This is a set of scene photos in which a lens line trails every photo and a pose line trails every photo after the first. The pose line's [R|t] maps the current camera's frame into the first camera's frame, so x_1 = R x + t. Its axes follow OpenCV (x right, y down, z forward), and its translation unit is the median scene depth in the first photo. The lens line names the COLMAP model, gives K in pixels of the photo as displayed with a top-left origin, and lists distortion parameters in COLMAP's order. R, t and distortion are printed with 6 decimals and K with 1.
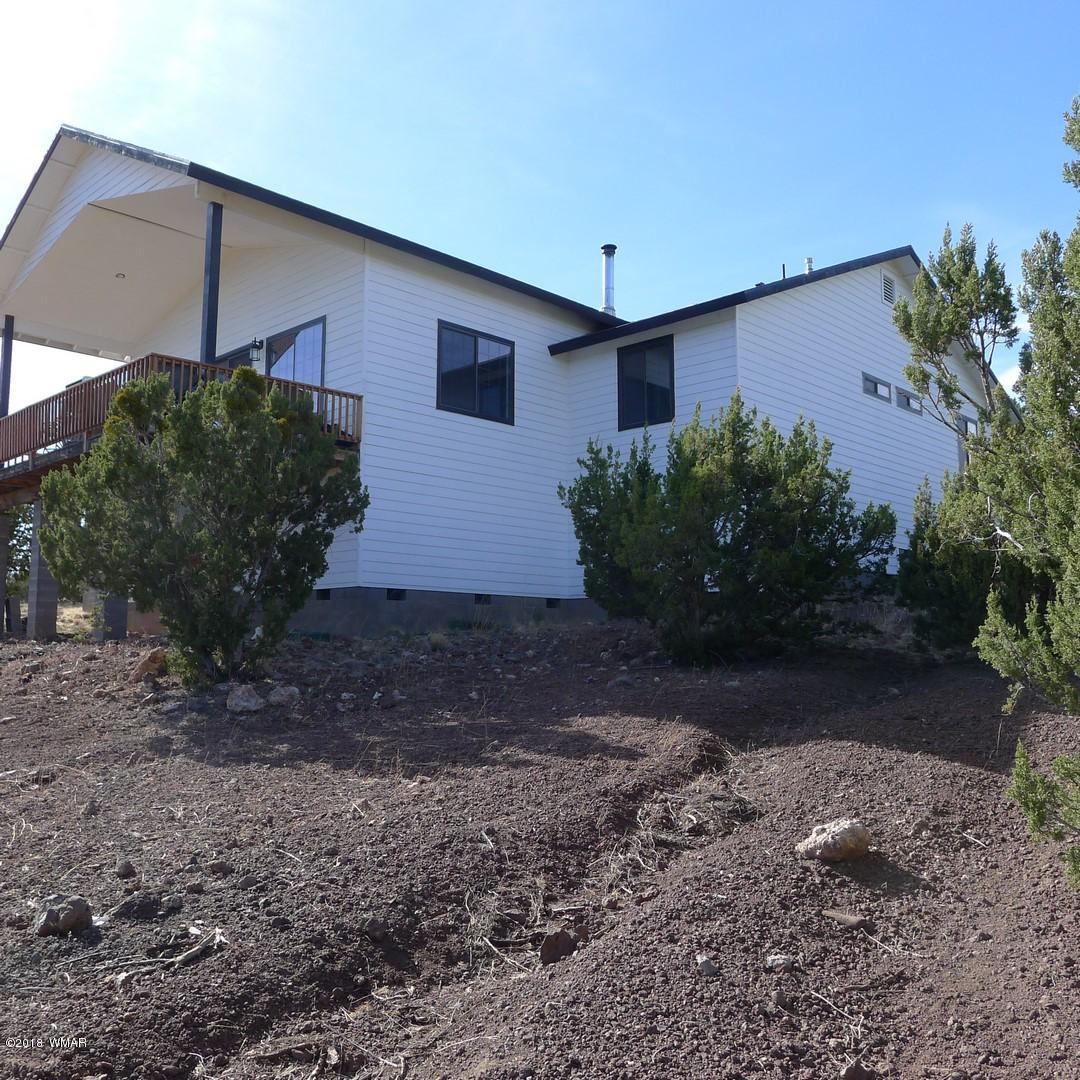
lens RADIAL K [[1006.6, 0, 540.0], [0, 1006.6, 540.0], [0, 0, 1]] dist [-0.018731, -0.003822]
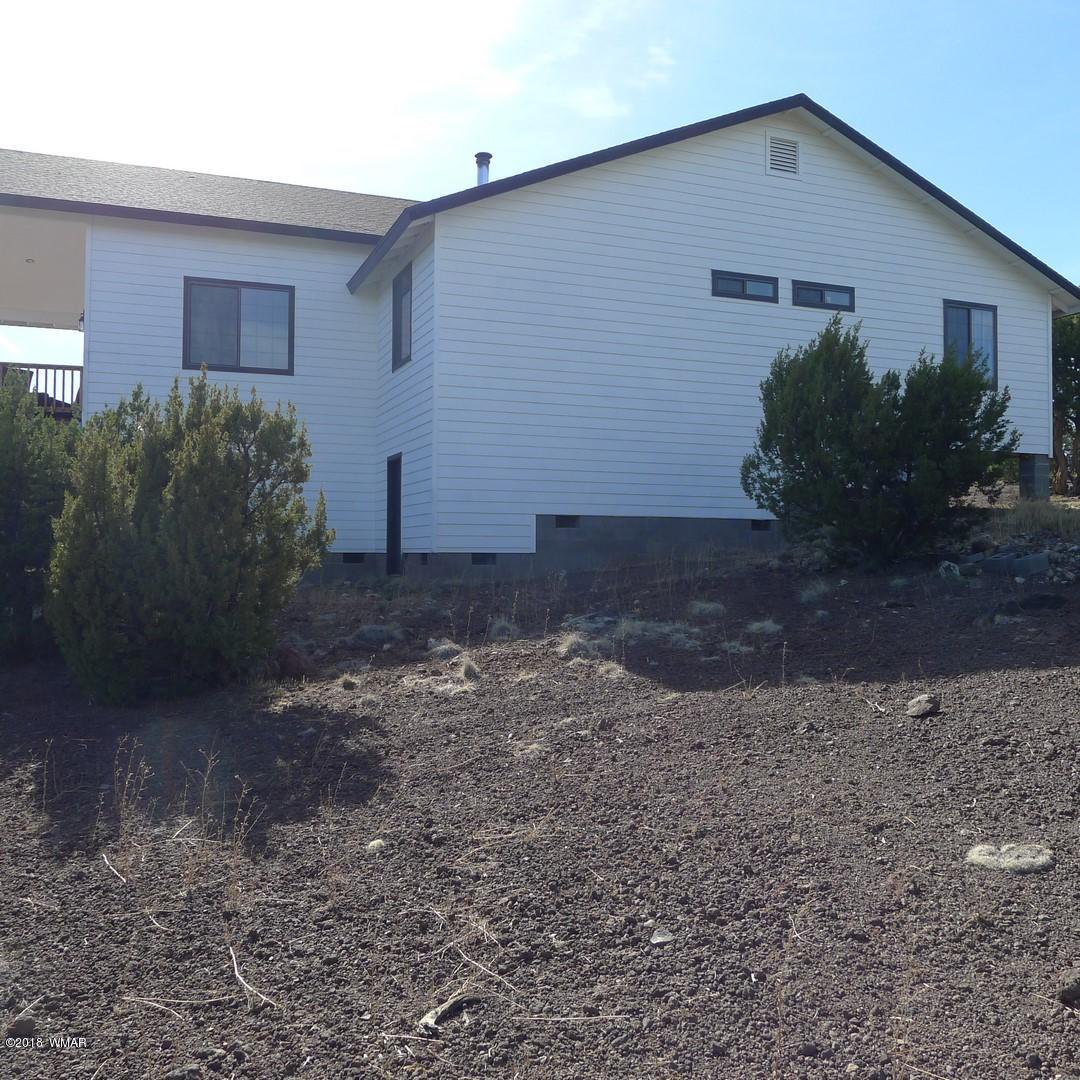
lens RADIAL K [[1006.6, 0, 540.0], [0, 1006.6, 540.0], [0, 0, 1]] dist [-0.018731, -0.003822]
pose [[0.912054, -0.004716, -0.410043, 0.595588], [0.043433, 0.995420, 0.085159, -0.029453], [0.407763, -0.095479, 0.908082, 0.215491]]
